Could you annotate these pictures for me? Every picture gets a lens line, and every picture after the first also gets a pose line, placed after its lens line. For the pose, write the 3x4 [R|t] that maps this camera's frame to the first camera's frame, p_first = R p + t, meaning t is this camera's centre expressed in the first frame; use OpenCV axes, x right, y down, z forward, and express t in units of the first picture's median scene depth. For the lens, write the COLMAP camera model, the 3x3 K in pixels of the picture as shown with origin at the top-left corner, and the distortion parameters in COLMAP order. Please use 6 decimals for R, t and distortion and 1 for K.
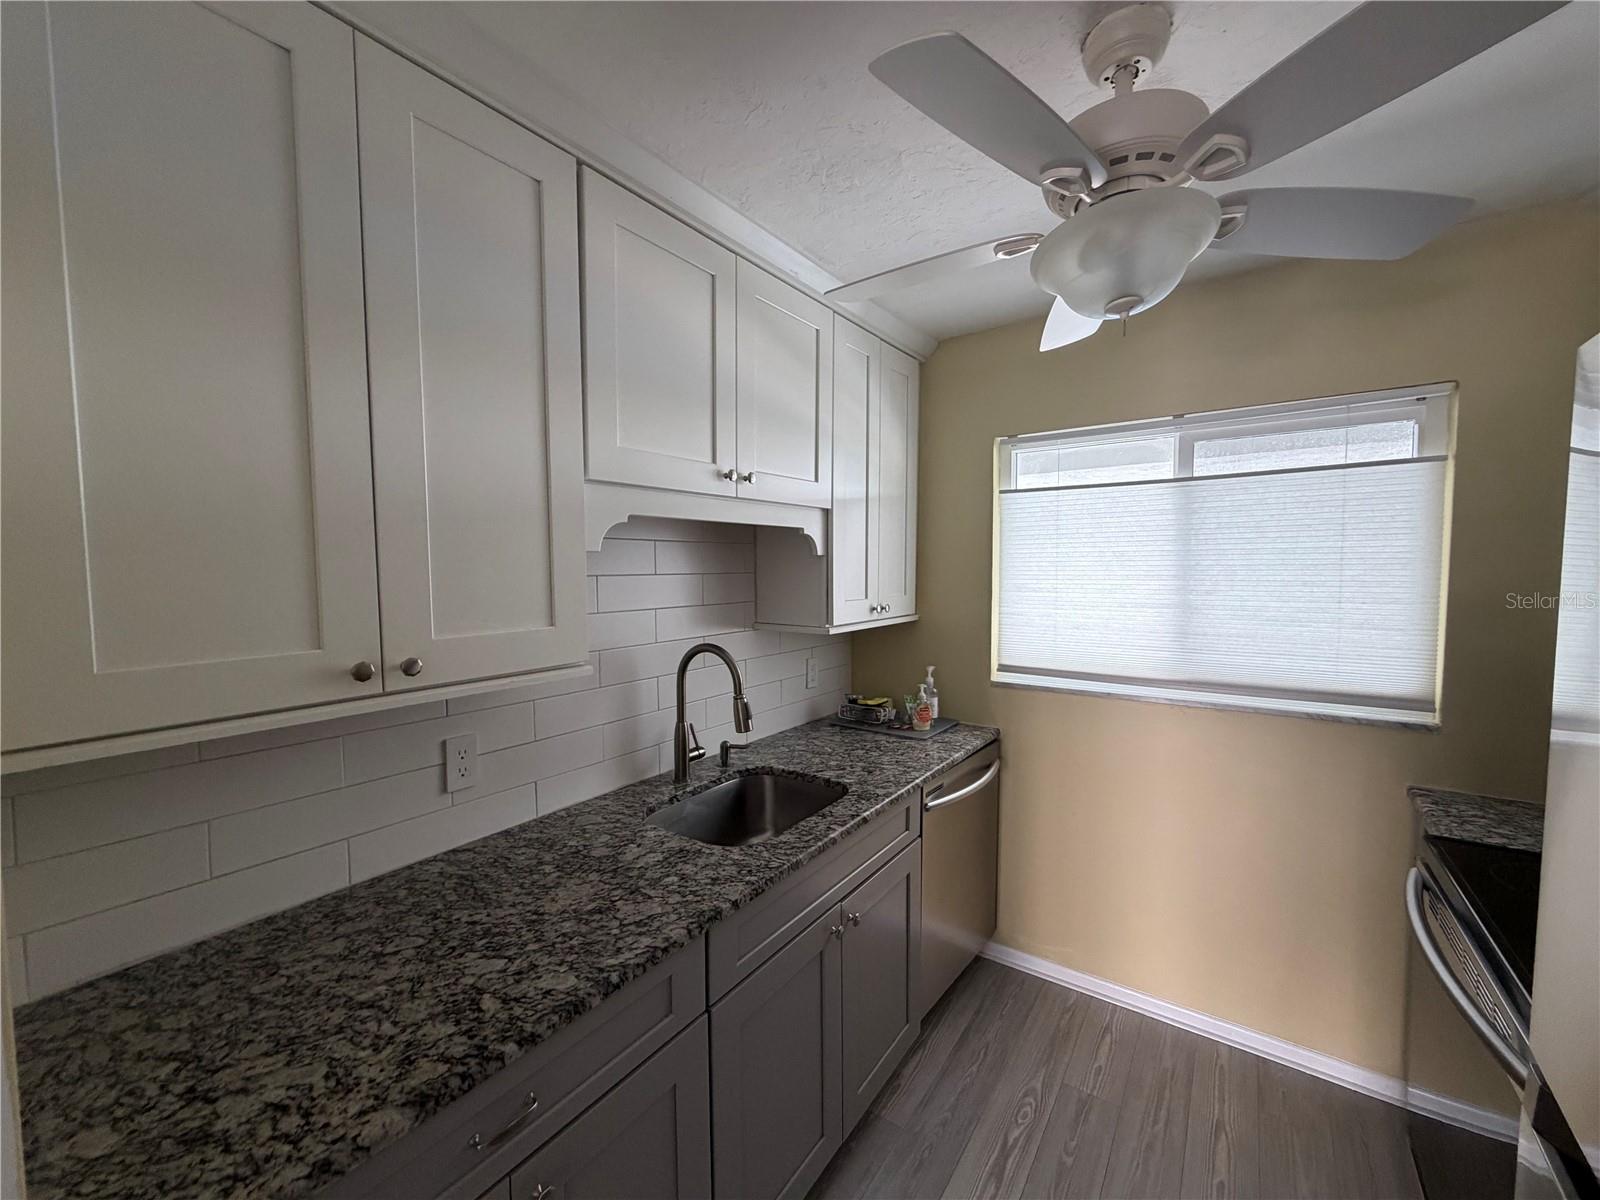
lens RADIAL K [[634.7, 0, 793.0], [0, 634.7, 599.9], [0, 0, 1]] dist [0.002349, 0.000116]
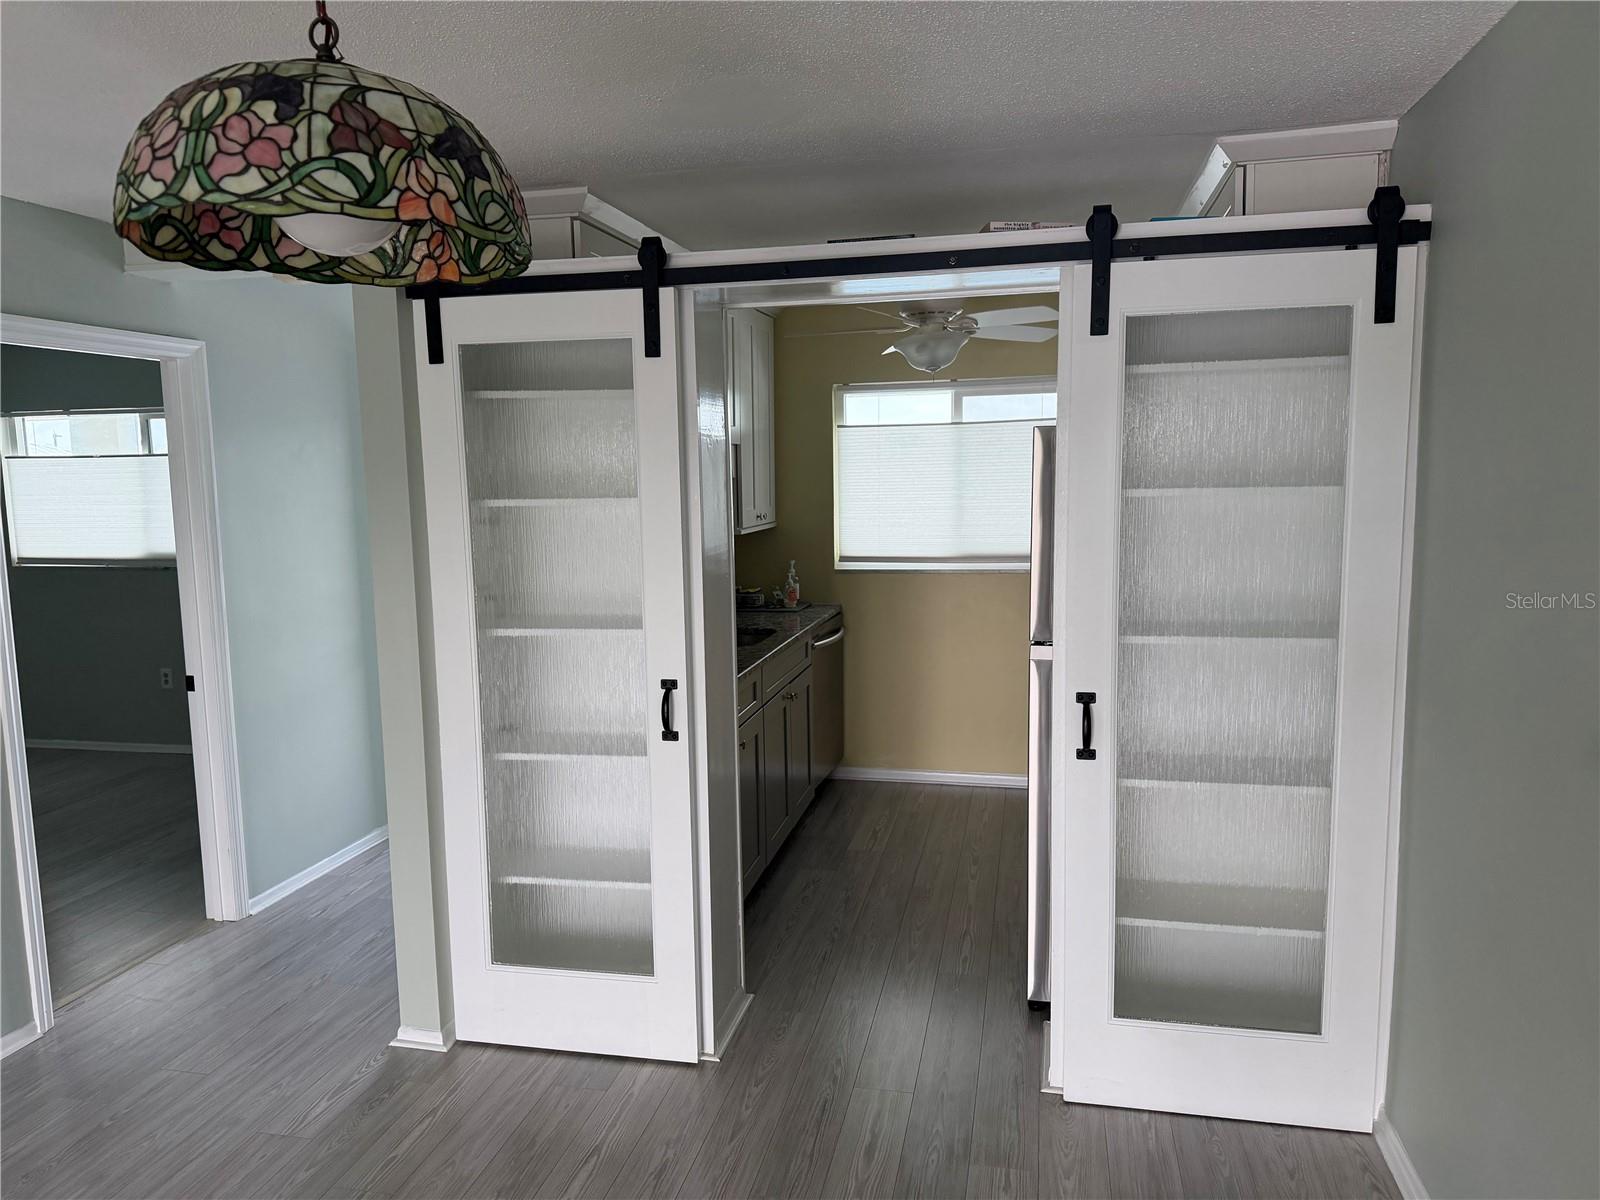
lens RADIAL K [[1118.4, 0, 802.1], [0, 1118.4, 592.2], [0, 0, 1]] dist [0.052829, -0.001652]
pose [[0.914469, -0.058040, 0.400471, -0.704478], [0.030087, 0.996673, 0.075745, -0.004065], [-0.403535, -0.057218, 0.913173, -1.134926]]
